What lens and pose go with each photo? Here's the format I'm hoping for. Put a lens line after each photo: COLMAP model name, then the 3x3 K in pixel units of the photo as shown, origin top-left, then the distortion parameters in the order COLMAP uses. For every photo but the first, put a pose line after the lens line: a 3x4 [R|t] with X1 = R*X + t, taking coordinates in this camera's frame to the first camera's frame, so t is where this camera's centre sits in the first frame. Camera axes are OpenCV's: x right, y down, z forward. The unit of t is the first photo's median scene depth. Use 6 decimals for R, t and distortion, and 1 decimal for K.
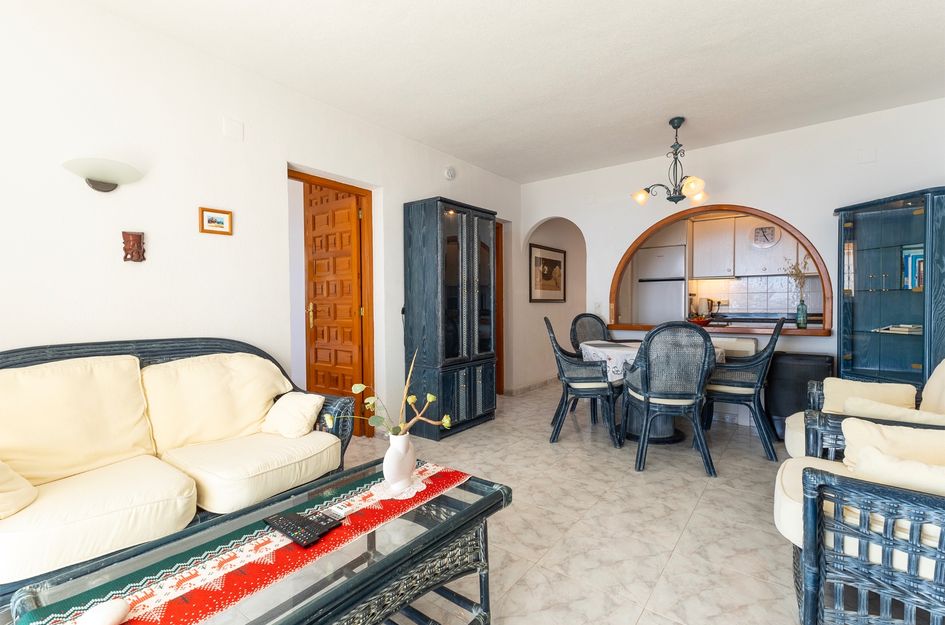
lens RADIAL K [[432.8, 0, 471.7], [0, 432.8, 312.8], [0, 0, 1]] dist [0.016973, 0.000021]
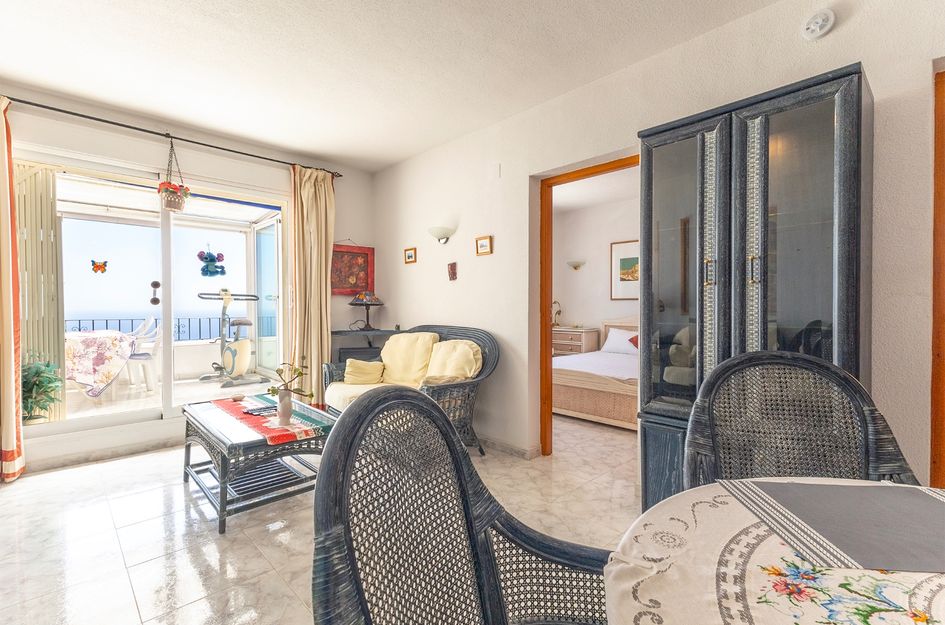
lens RADIAL K [[432.8, 0, 472.7], [0, 432.8, 310.0], [0, 0, 1]] dist [0.016973, 0.000021]
pose [[-0.152737, 0.018589, -0.988092, 0.907511], [-0.015038, 0.999664, 0.021131, -0.035238], [0.988153, 0.018086, -0.152406, 1.329613]]
